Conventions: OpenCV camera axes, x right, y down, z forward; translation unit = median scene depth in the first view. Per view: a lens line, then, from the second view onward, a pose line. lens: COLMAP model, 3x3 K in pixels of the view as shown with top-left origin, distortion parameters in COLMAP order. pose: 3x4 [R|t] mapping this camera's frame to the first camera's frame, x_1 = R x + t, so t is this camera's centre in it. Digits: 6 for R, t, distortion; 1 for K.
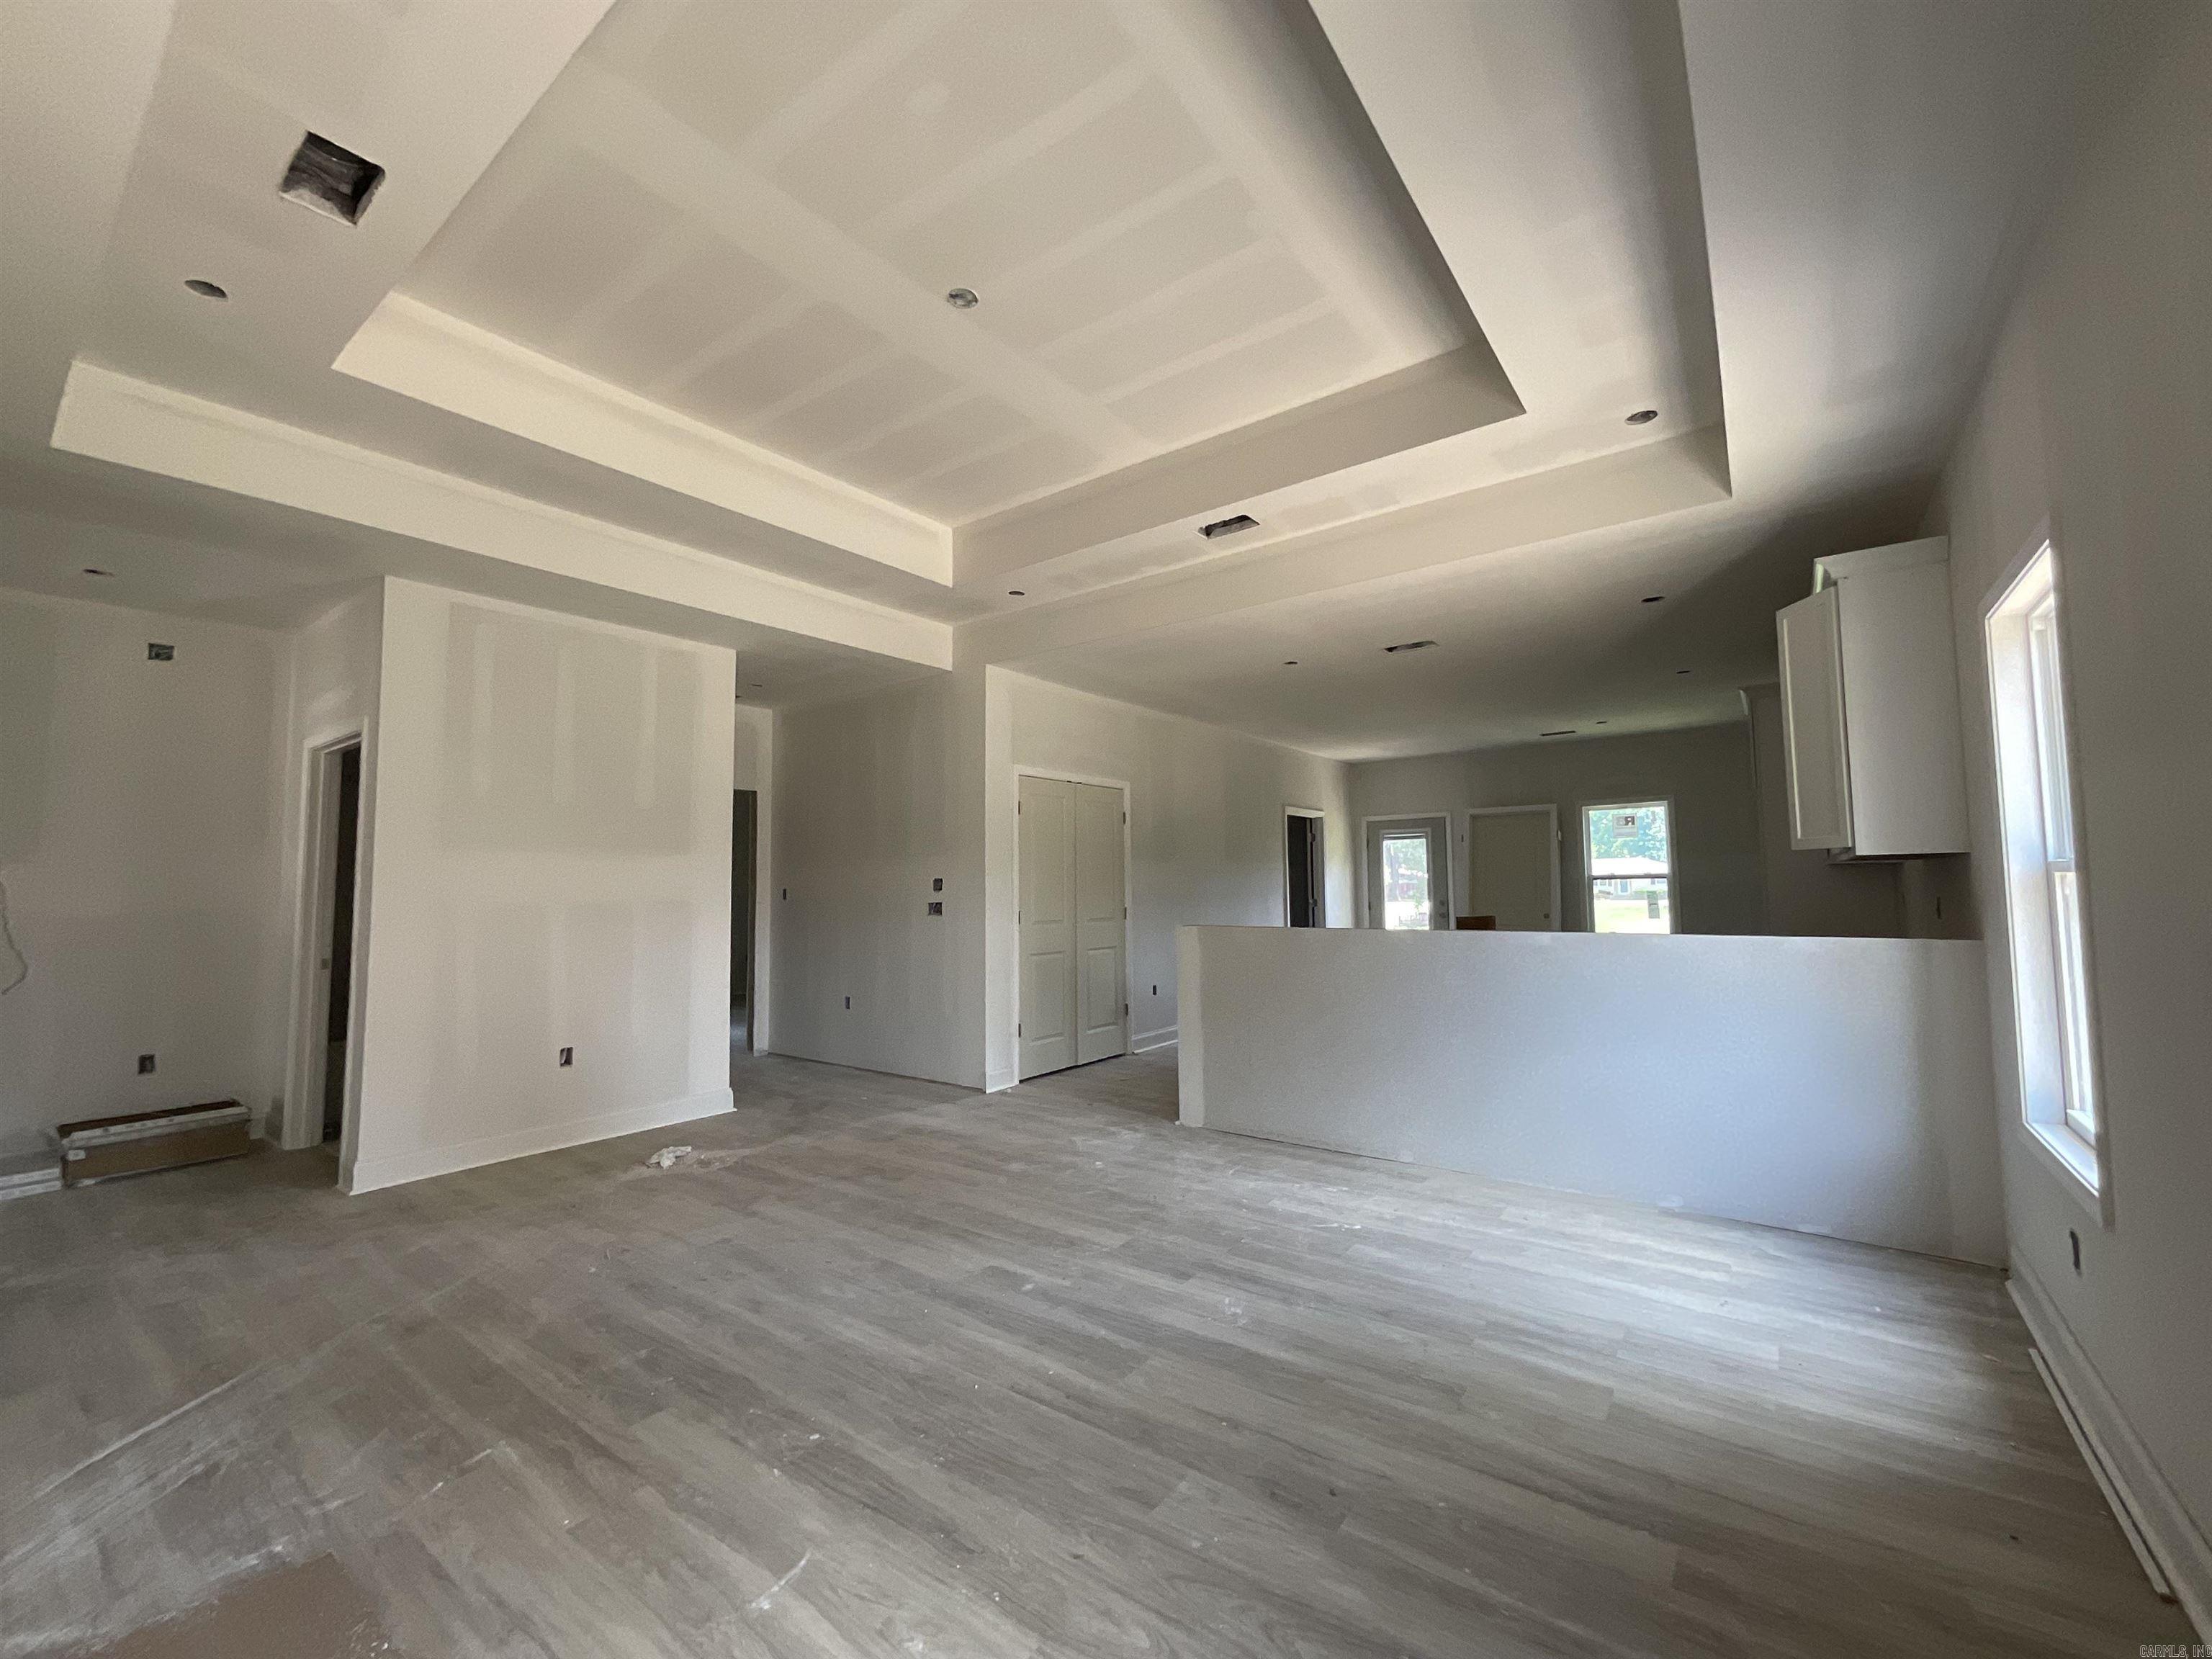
lens RADIAL K [[900.8, 0, 1106.0], [0, 900.8, 829.5], [0, 0, 1]] dist [-0.009232, 0.007338]
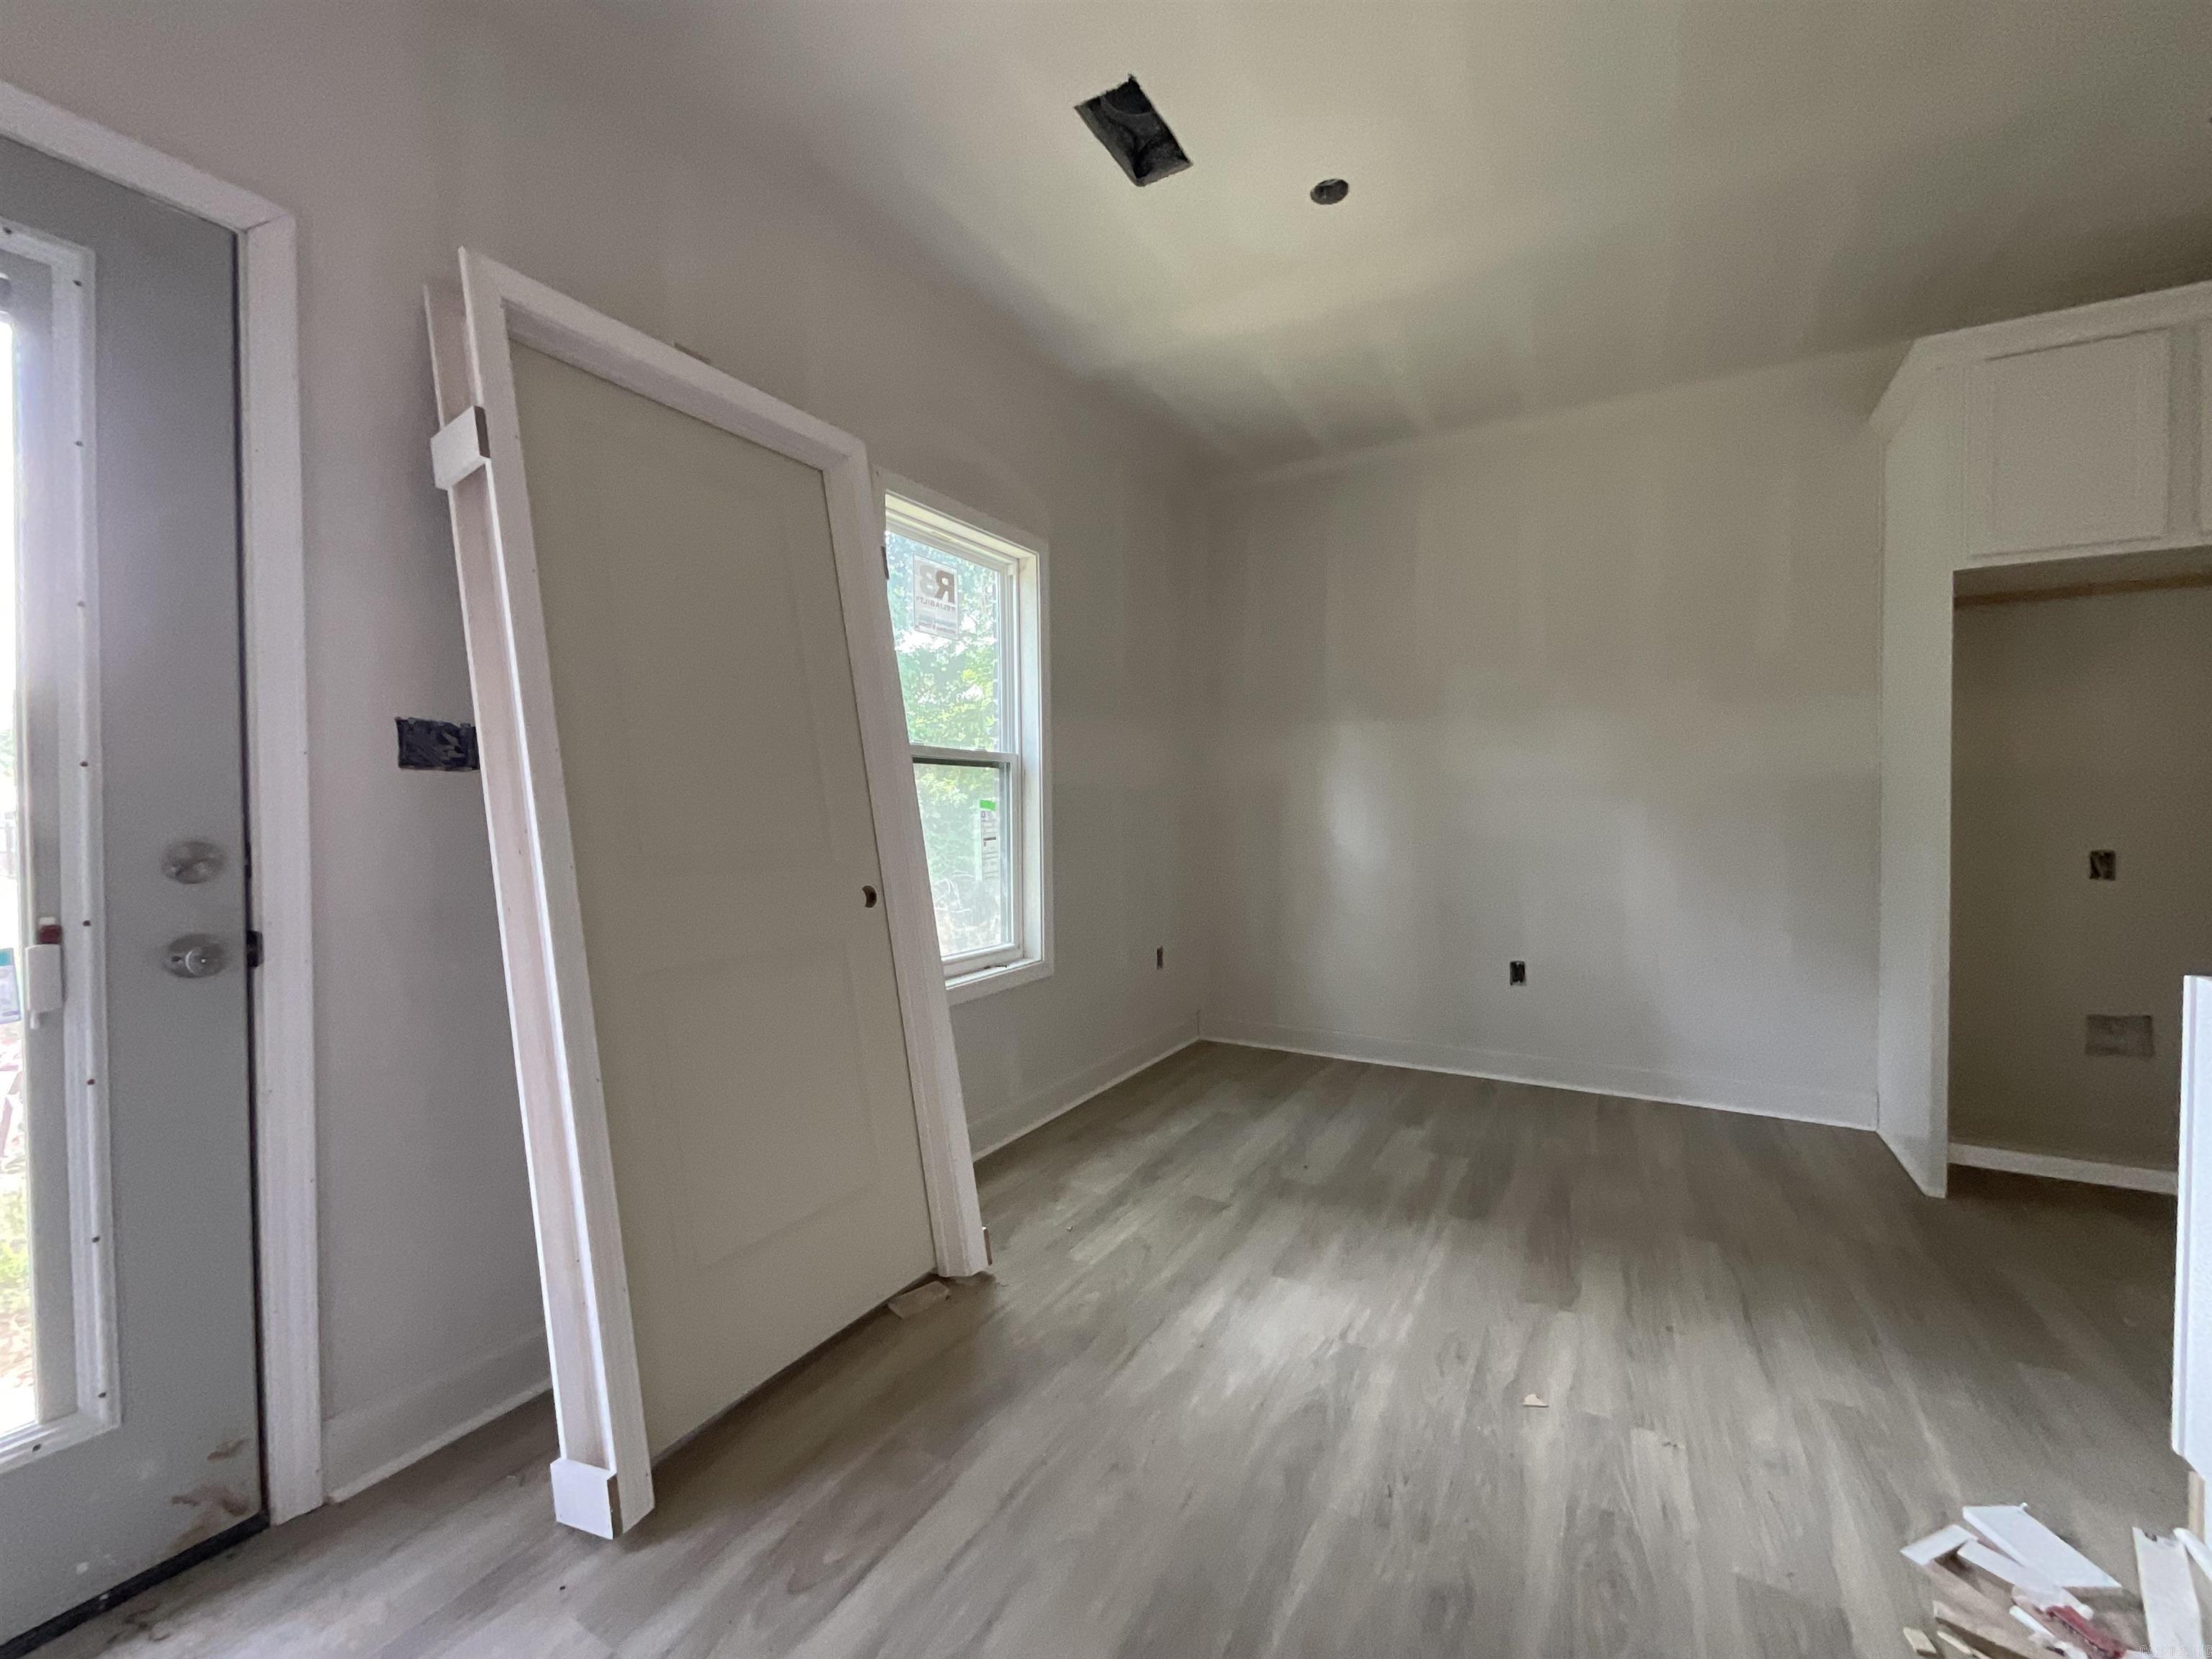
lens RADIAL K [[900.8, 0, 1106.0], [0, 900.8, 829.5], [0, 0, 1]] dist [-0.009232, 0.007338]
pose [[-0.116221, -0.005425, 0.993209, 0.576273], [-0.057992, 0.998316, -0.001333, 0.175720], [-0.991529, -0.057753, -0.116340, 2.250951]]
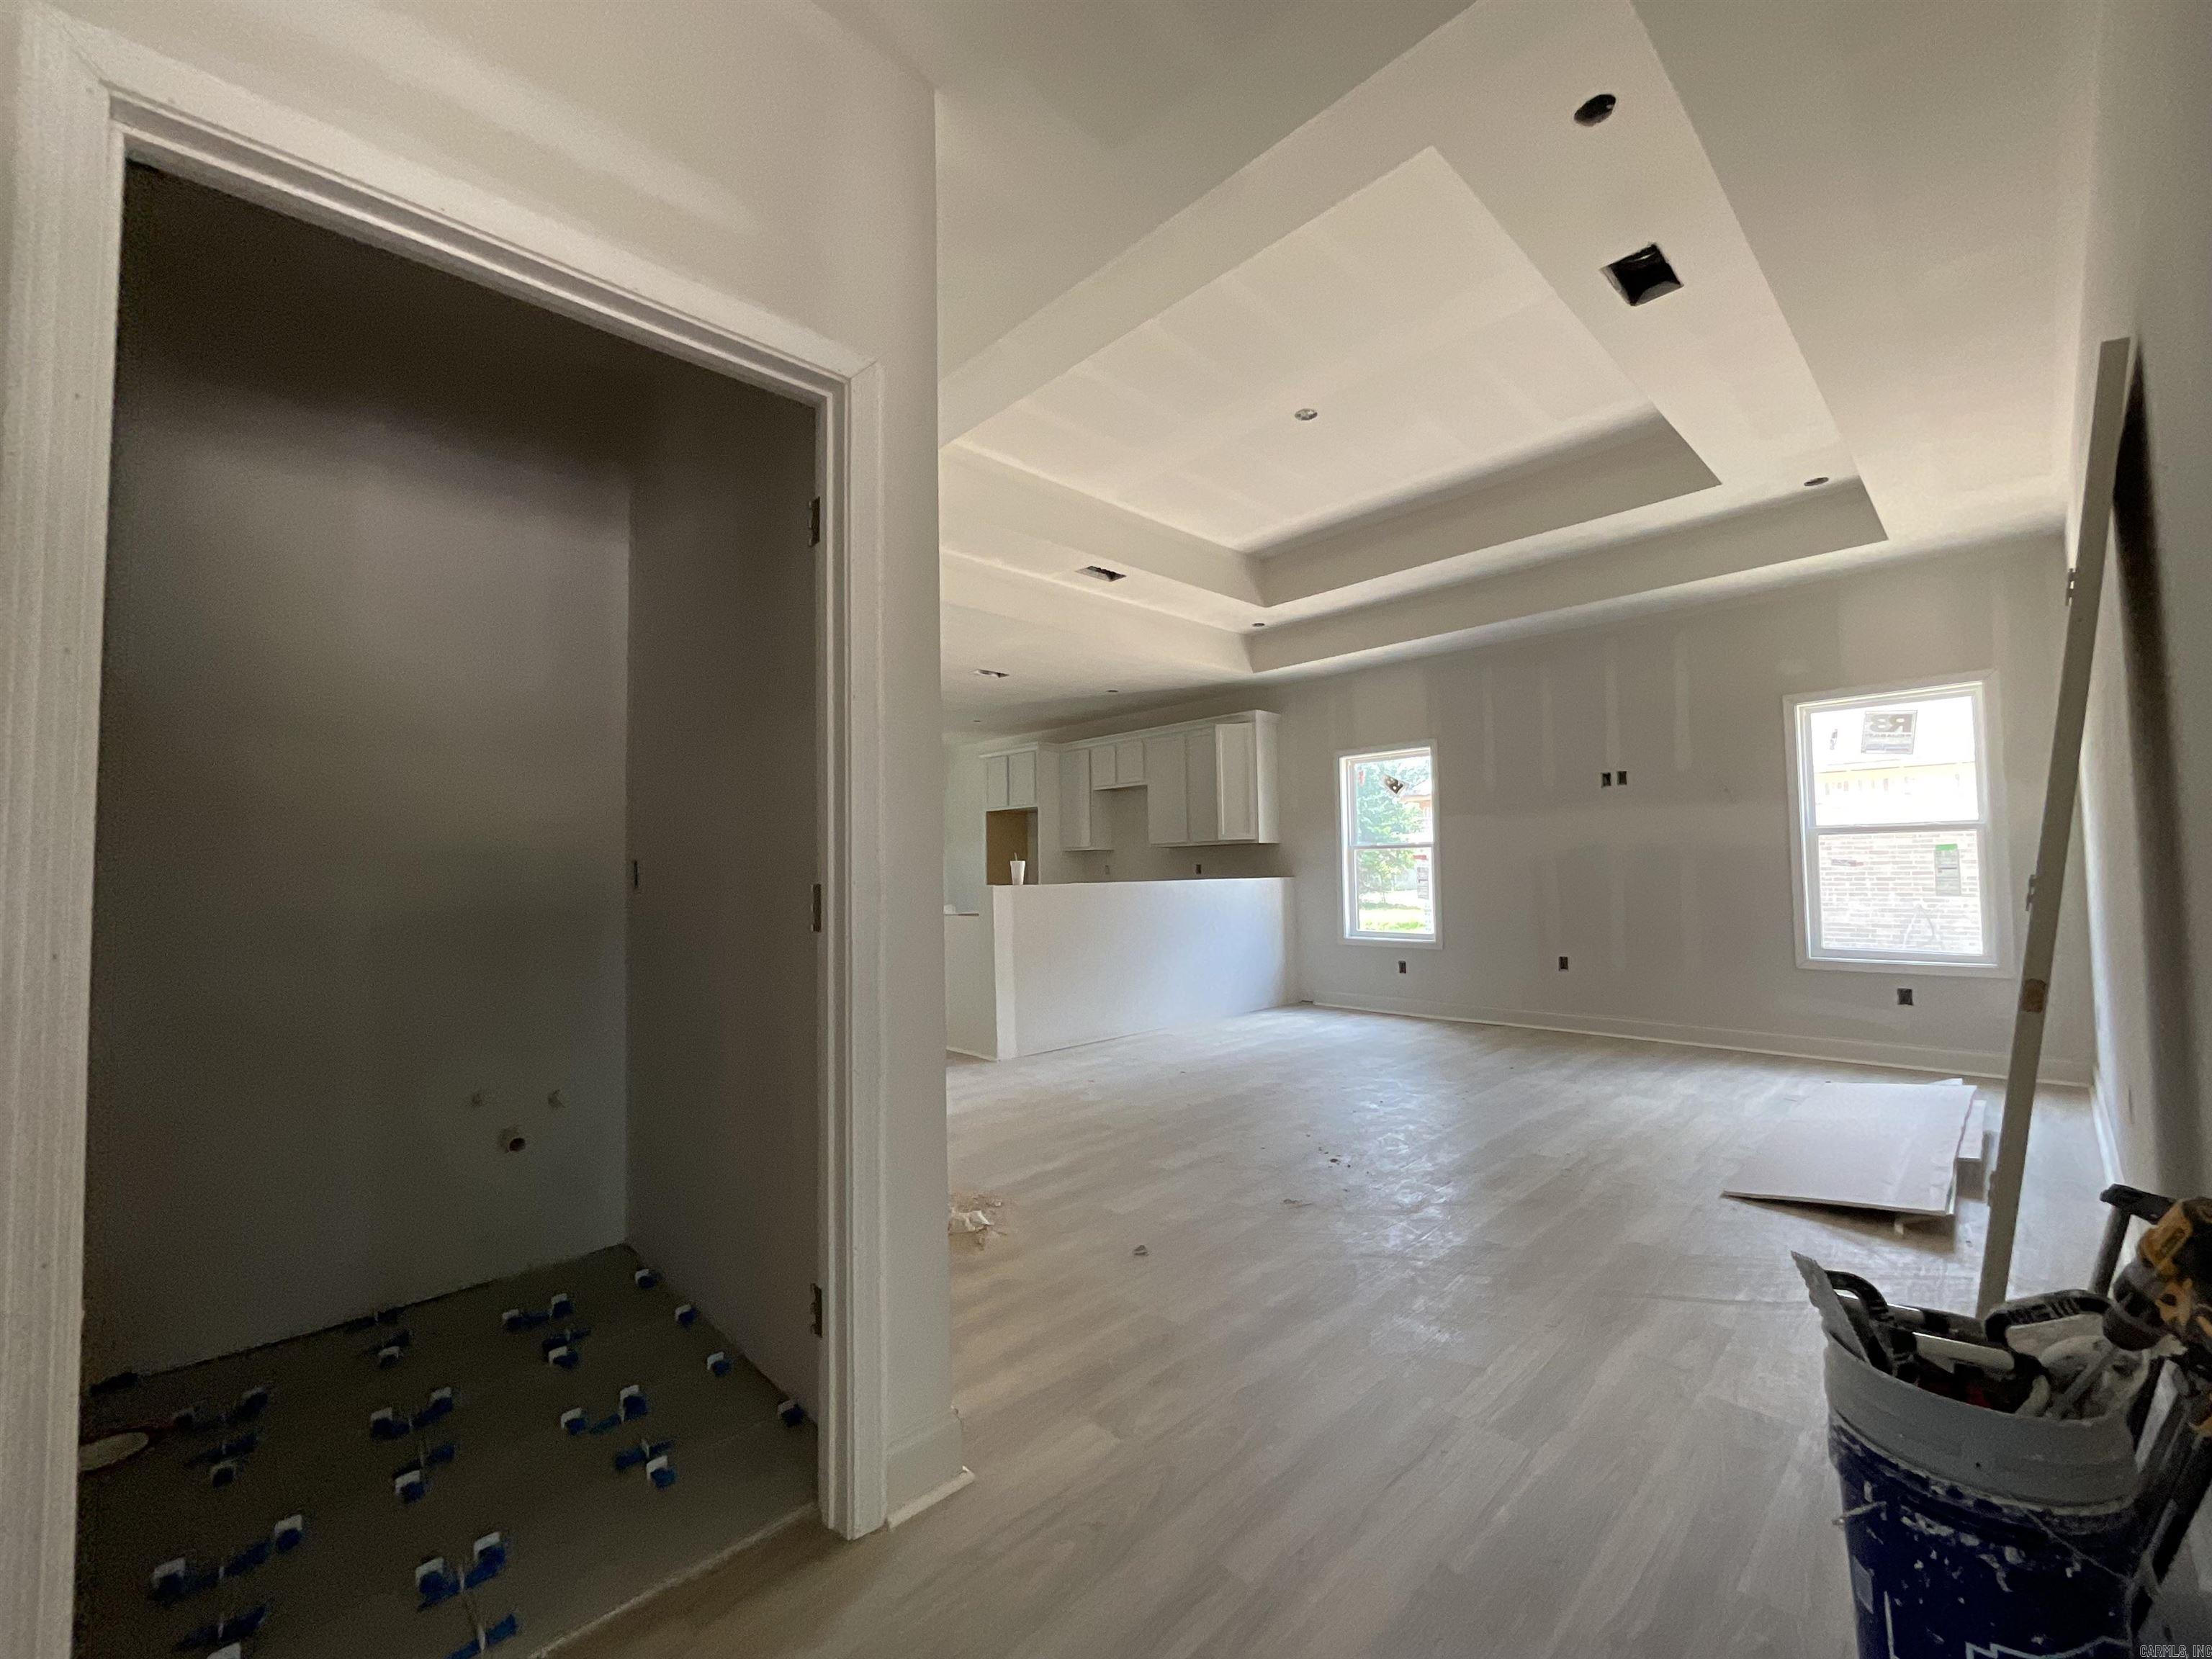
lens RADIAL K [[902.7, 0, 1104.3], [0, 902.7, 832.9], [0, 0, 1]] dist [-0.014308, 0.015012]
pose [[0.158544, 0.051657, 0.986000, -1.246724], [-0.049813, 0.997777, -0.044264, 0.103714], [-0.986095, -0.042098, 0.160765, 0.853104]]
